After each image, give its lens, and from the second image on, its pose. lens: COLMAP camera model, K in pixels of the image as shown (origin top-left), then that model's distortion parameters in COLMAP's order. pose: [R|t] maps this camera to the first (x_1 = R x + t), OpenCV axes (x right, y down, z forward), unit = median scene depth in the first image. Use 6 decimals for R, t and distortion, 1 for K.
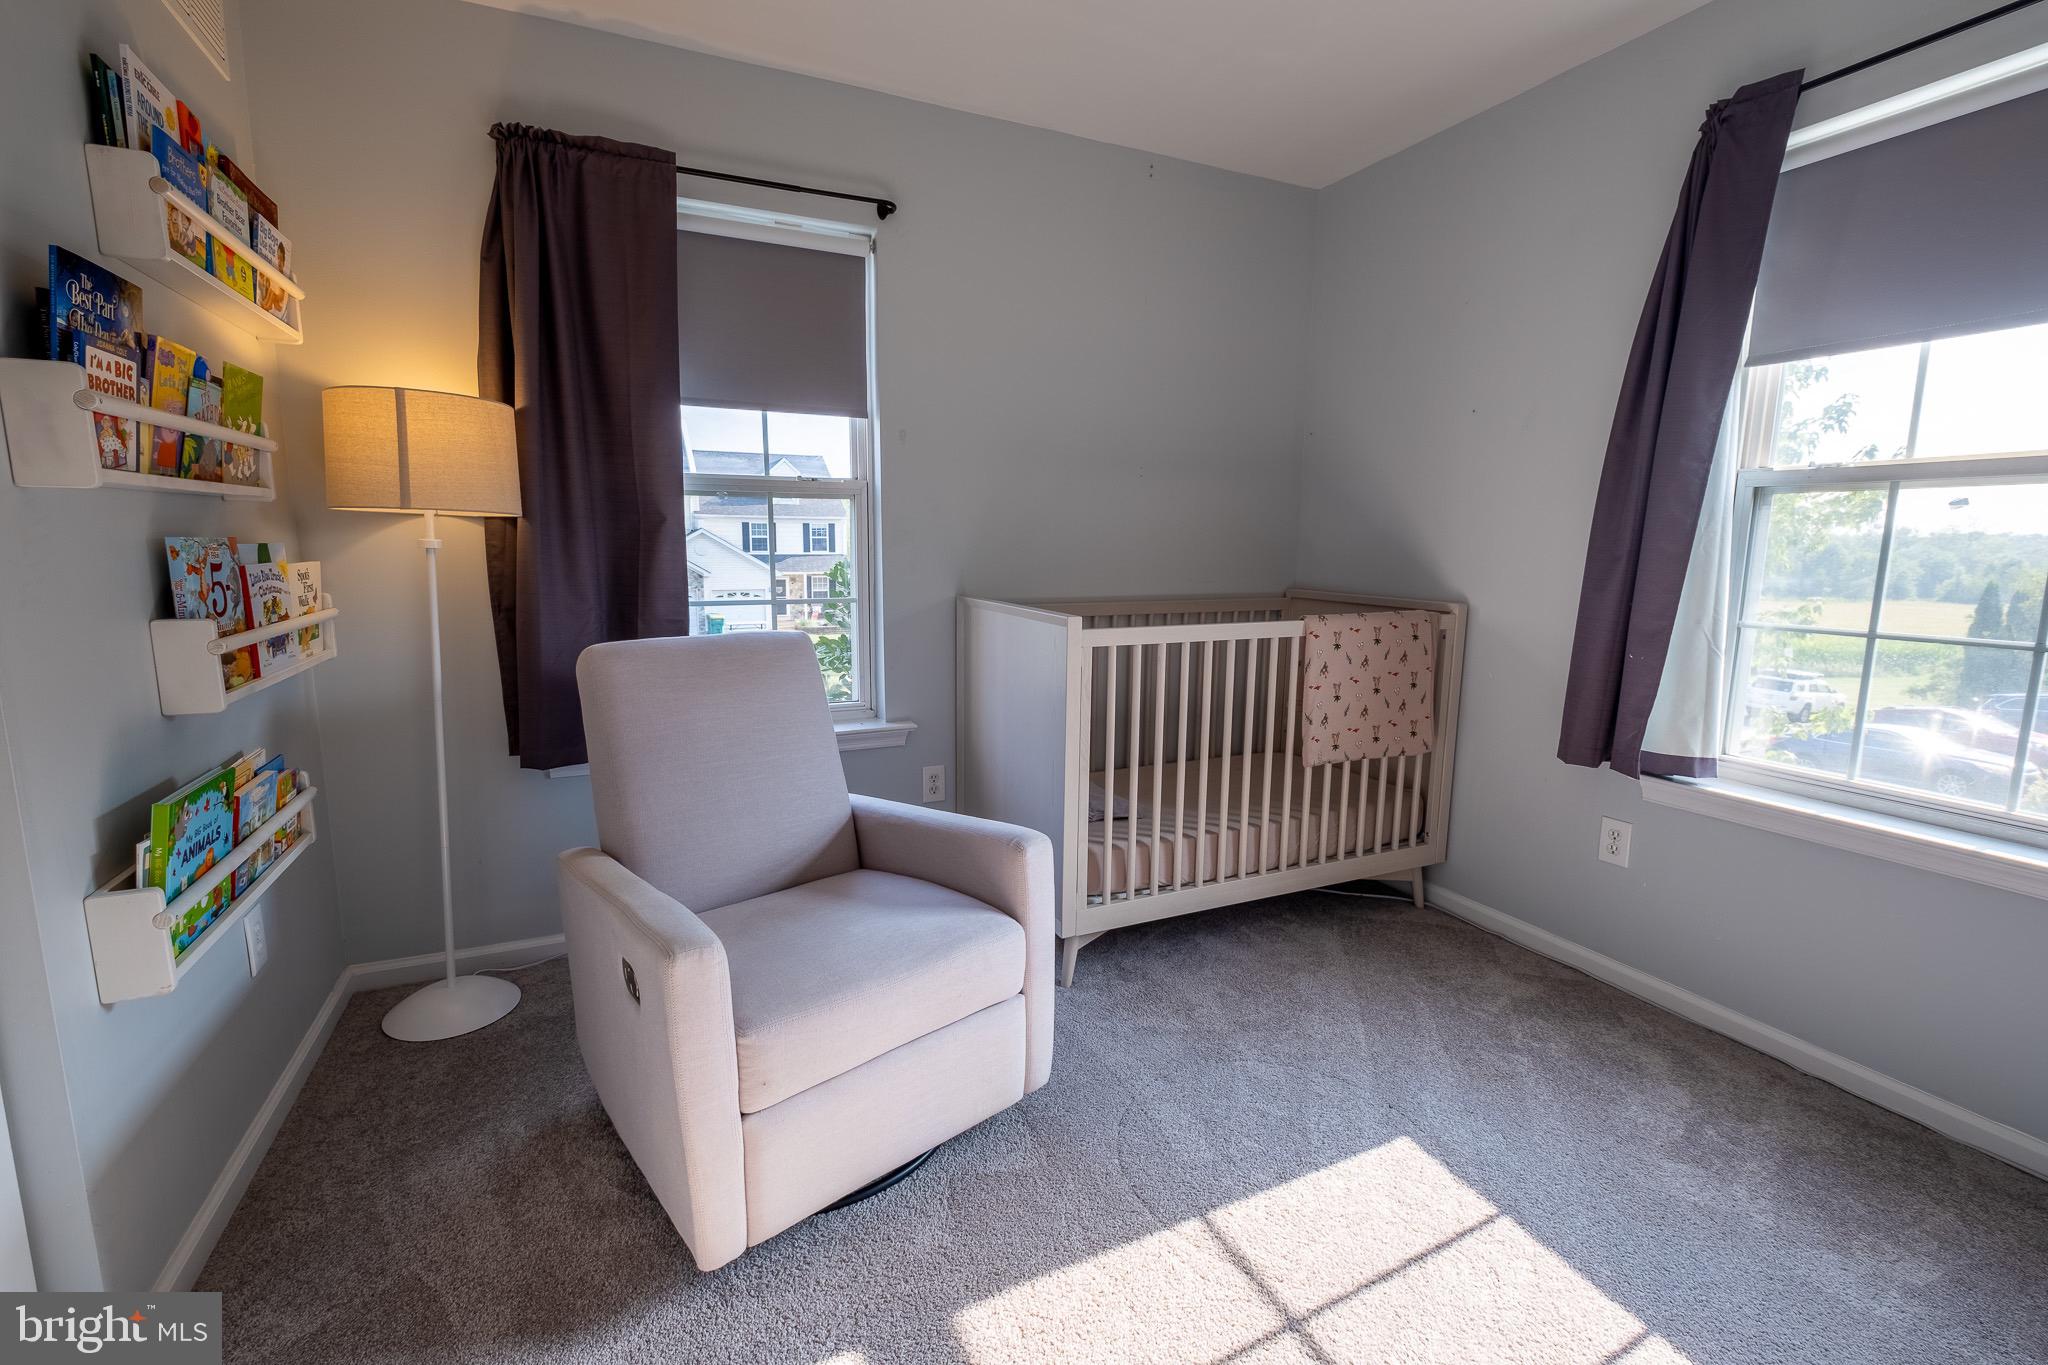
lens RADIAL K [[888.7, 0, 1030.1], [0, 888.7, 677.9], [0, 0, 1]] dist [0.006409, -0.006532]
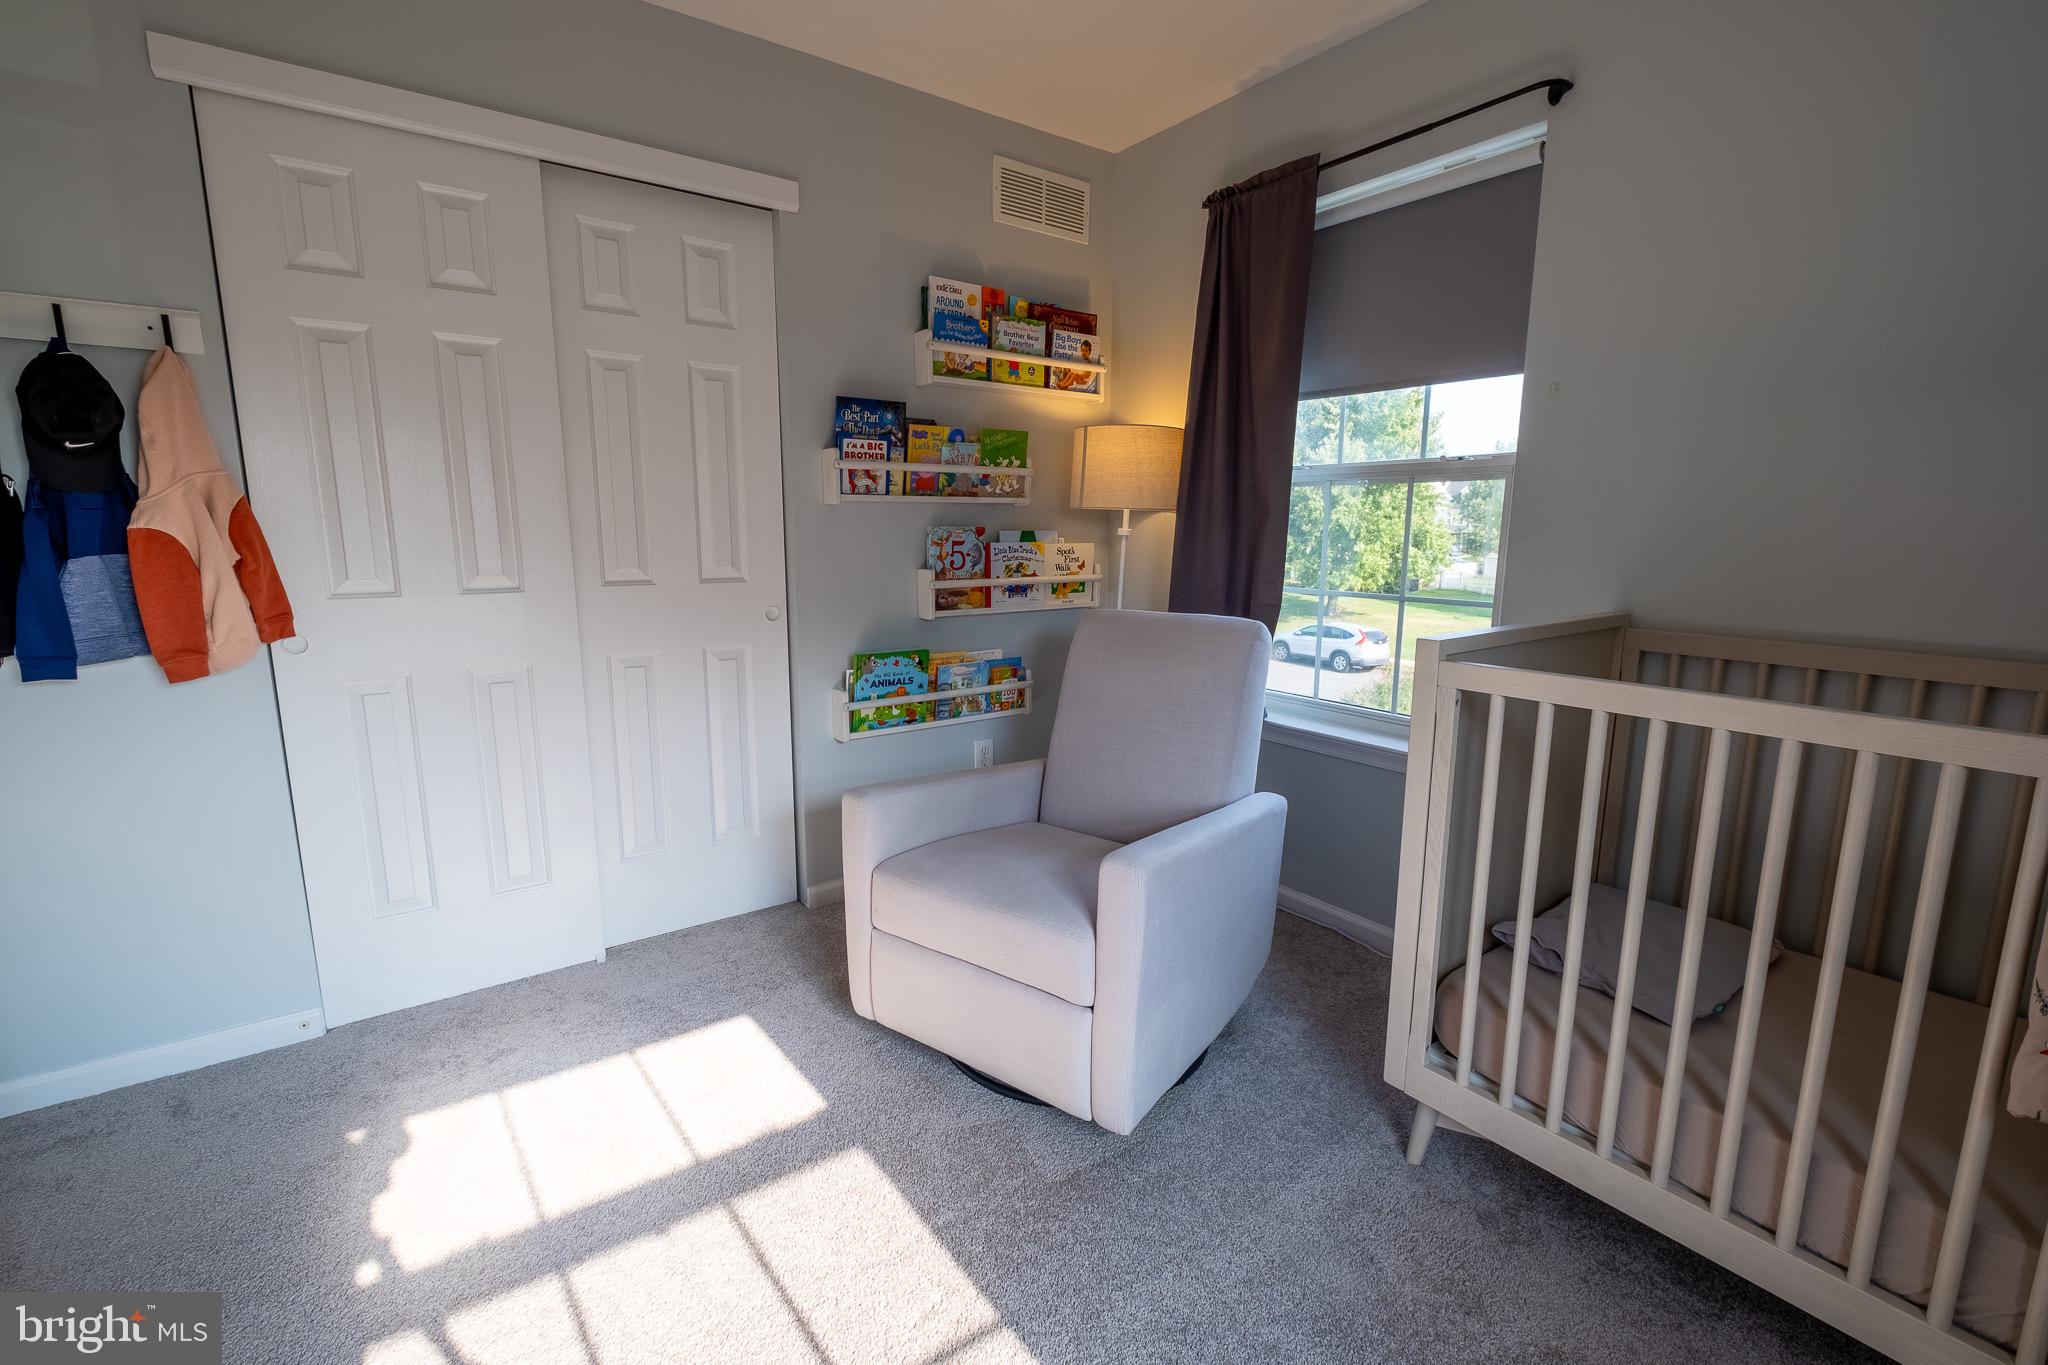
lens RADIAL K [[888.7, 0, 1025.0], [0, 888.7, 677.7], [0, 0, 1]] dist [0.006409, -0.006532]
pose [[0.187962, 0.161260, -0.968847, 0.845271], [-0.155133, 0.978921, 0.132841, -0.105525], [0.969848, 0.125331, 0.209017, 0.704085]]
